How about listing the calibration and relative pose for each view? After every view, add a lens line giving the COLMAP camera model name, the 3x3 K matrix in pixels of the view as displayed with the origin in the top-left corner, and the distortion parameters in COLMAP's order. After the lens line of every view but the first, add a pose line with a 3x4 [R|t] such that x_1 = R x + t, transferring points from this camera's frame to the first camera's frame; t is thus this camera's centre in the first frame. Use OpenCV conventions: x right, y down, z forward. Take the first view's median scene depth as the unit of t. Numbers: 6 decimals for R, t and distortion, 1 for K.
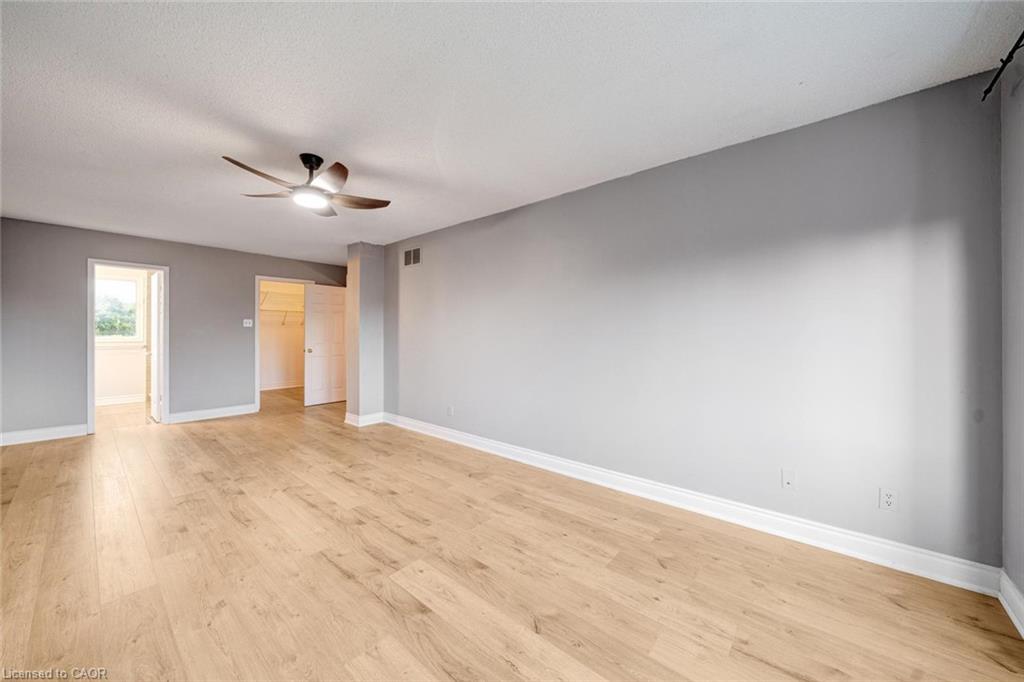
lens RADIAL K [[371.4, 0, 516.1], [0, 371.4, 330.7], [0, 0, 1]] dist [-0.000332, -0.000074]
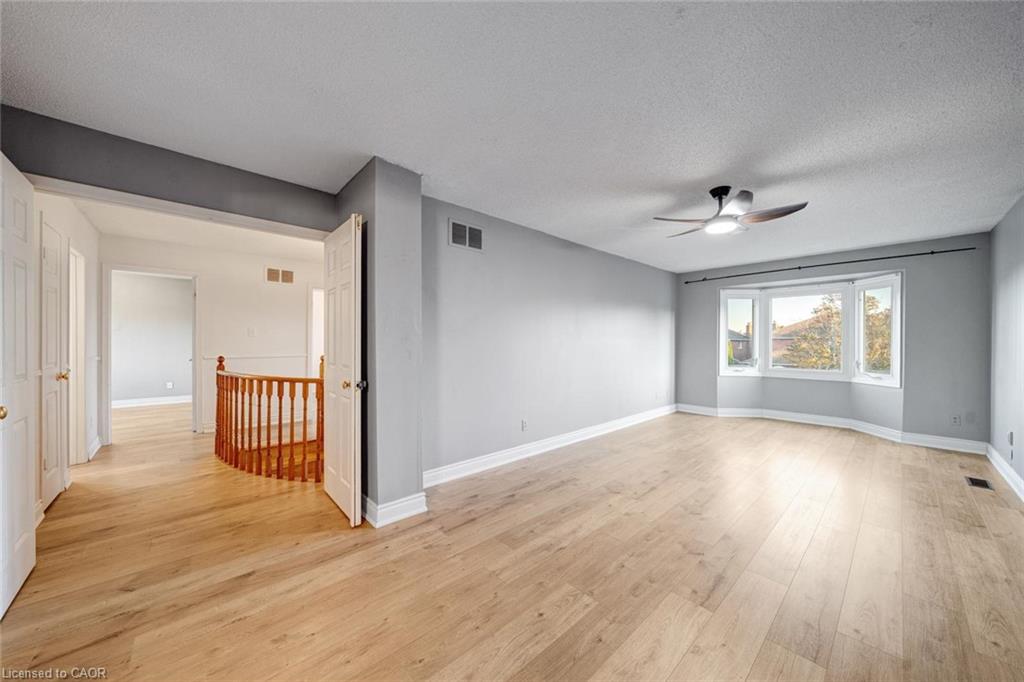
lens RADIAL K [[355.7, 0, 511.1], [0, 355.7, 319.2], [0, 0, 1]] dist [-0.002530, -0.000190]
pose [[0.119205, 0.066488, 0.990641, -1.189168], [-0.014254, 0.997767, -0.065251, 0.013965], [-0.992767, -0.006342, 0.119886, 1.025730]]
